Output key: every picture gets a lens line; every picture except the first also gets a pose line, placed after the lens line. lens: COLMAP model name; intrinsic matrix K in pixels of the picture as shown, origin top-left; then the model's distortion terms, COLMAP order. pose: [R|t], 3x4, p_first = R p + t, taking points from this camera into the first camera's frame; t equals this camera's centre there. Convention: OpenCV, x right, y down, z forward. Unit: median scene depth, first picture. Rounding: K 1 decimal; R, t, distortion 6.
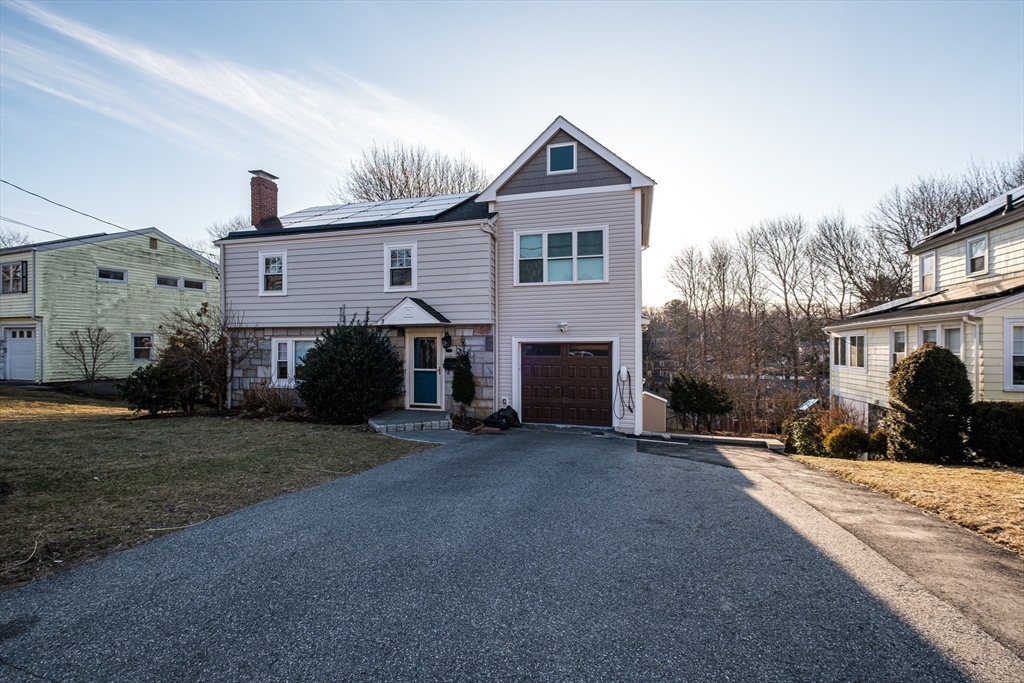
lens RADIAL K [[448.9, 0, 511.3], [0, 448.9, 347.6], [0, 0, 1]] dist [0.002422, -0.004735]
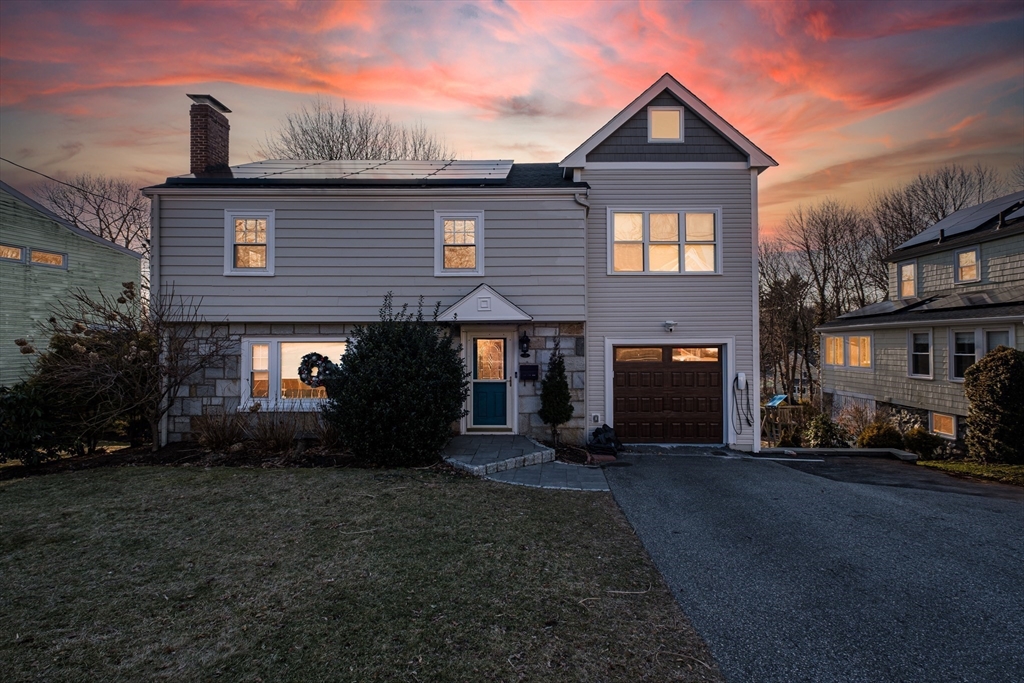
lens RADIAL K [[448.9, 0, 530.1], [0, 448.9, 336.9], [0, 0, 1]] dist [0.002422, -0.004735]
pose [[0.961744, 0.002760, 0.273934, -0.339699], [0.001902, 0.999858, -0.016750, -0.012196], [-0.273942, 0.016630, 0.961602, 0.258235]]
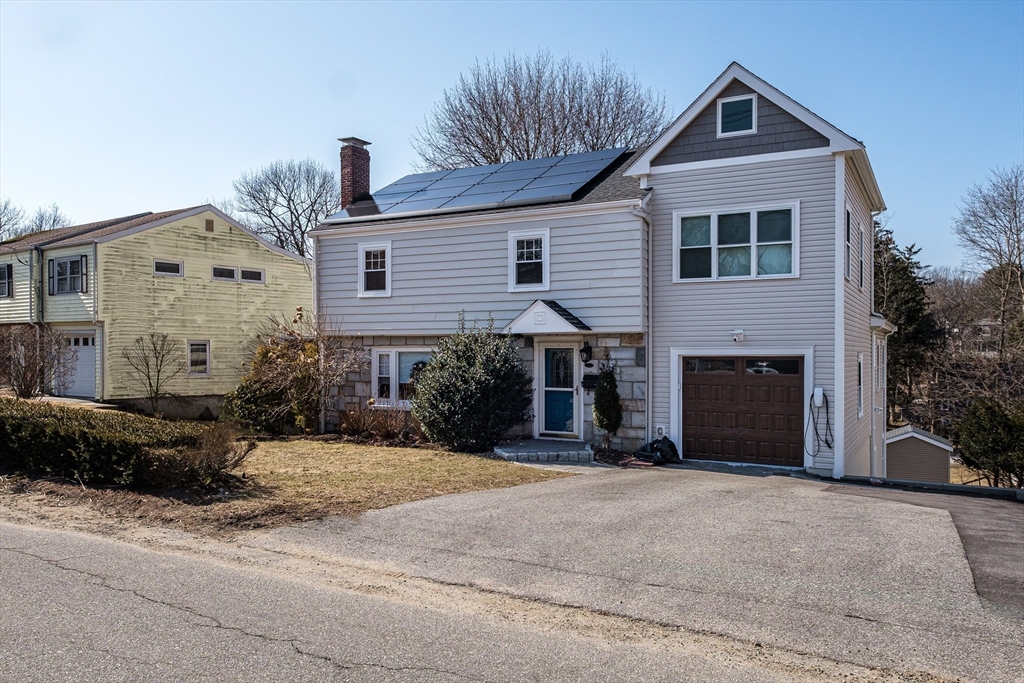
lens RADIAL K [[786.2, 0, 499.3], [0, 786.2, 364.7], [0, 0, 1]] dist [-0.009960, 0.001914]
pose [[0.972381, 0.005068, -0.233344, 0.030917], [-0.001682, 0.999890, 0.014705, -0.014693], [0.233393, -0.013907, 0.972283, -0.384106]]
